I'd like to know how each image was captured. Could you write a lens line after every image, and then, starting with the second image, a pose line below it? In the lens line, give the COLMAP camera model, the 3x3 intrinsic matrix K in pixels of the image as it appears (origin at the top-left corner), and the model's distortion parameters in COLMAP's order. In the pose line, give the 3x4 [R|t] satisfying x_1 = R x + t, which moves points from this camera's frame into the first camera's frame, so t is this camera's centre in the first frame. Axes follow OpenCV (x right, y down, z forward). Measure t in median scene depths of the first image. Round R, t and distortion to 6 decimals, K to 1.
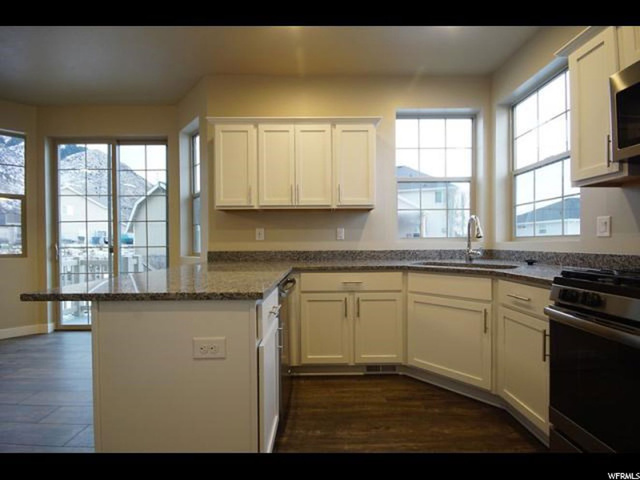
lens RADIAL K [[289.2, 0, 316.1], [0, 289.2, 244.4], [0, 0, 1]] dist [-0.015859, -0.000706]
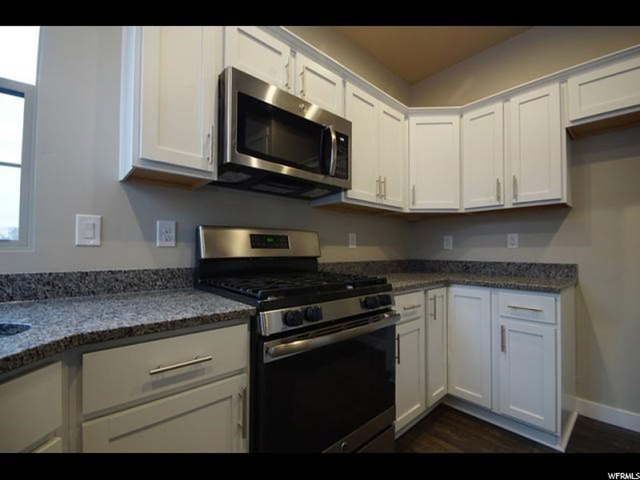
lens RADIAL K [[289.2, 0, 323.7], [0, 289.2, 240.5], [0, 0, 1]] dist [-0.015859, -0.000706]
pose [[-0.705213, 0.018335, 0.708759, 0.140070], [-0.001269, 0.999631, -0.027123, -0.020722], [-0.708995, -0.020027, -0.704929, 1.060081]]
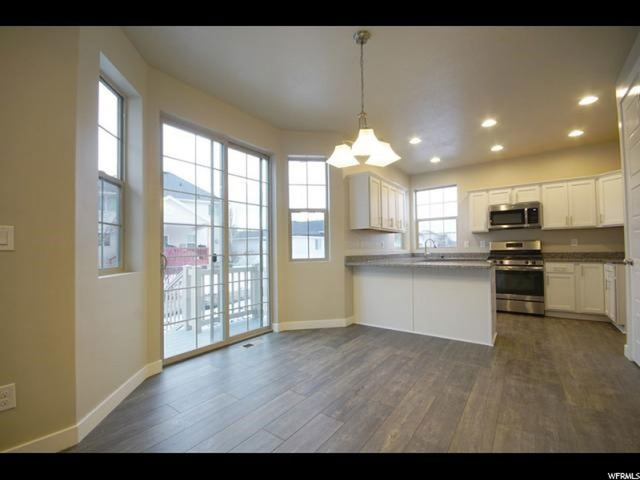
lens RADIAL K [[289.2, 0, 314.5], [0, 289.2, 242.6], [0, 0, 1]] dist [-0.015859, -0.000706]
pose [[0.579526, 0.019470, 0.814721, -2.689774], [0.014658, 0.999304, -0.034308, 0.003462], [-0.814822, 0.031825, 0.578838, 0.492897]]
